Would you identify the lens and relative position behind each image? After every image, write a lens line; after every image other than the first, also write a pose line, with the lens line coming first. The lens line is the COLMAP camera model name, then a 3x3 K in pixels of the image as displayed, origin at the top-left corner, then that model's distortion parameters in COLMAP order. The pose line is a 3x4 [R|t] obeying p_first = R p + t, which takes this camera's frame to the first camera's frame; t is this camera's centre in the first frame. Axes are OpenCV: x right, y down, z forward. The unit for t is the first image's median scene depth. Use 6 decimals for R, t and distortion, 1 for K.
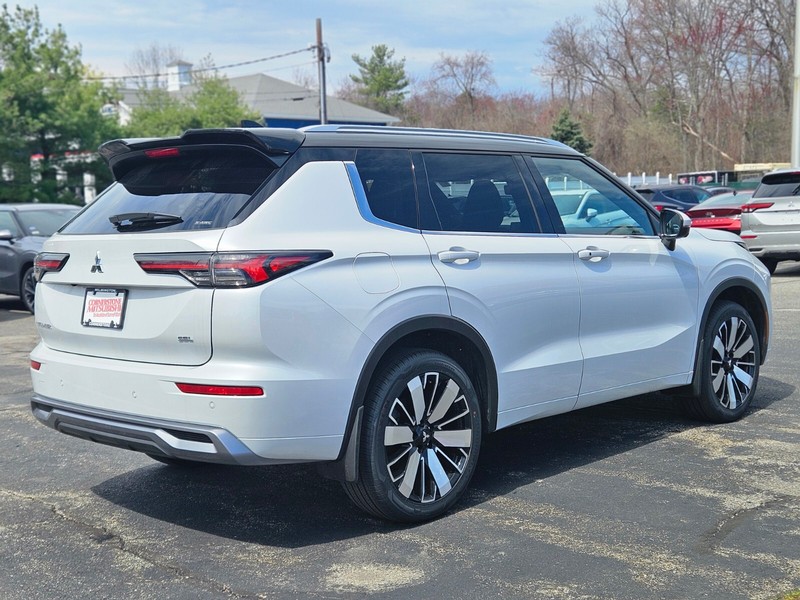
lens RADIAL K [[1030.3, 0, 401.5], [0, 1030.3, 297.8], [0, 0, 1]] dist [0.078721, 0.000000]
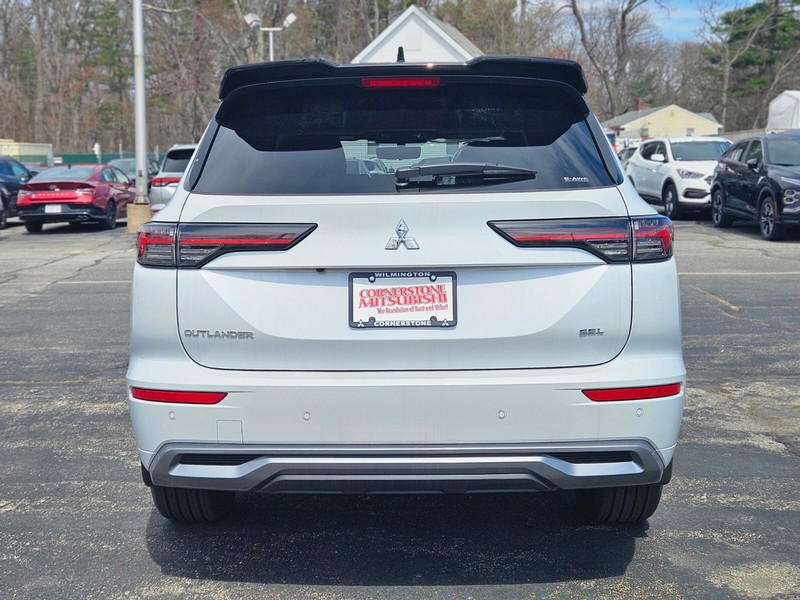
lens RADIAL K [[1030.3, 0, 400.3], [0, 1030.3, 299.0], [0, 0, 1]] dist [0.078721, 0.000000]
pose [[0.757074, -0.055517, 0.650967, -0.754286], [0.039646, 0.998451, 0.039043, -0.018355], [-0.652126, -0.003751, 0.758102, 0.477351]]
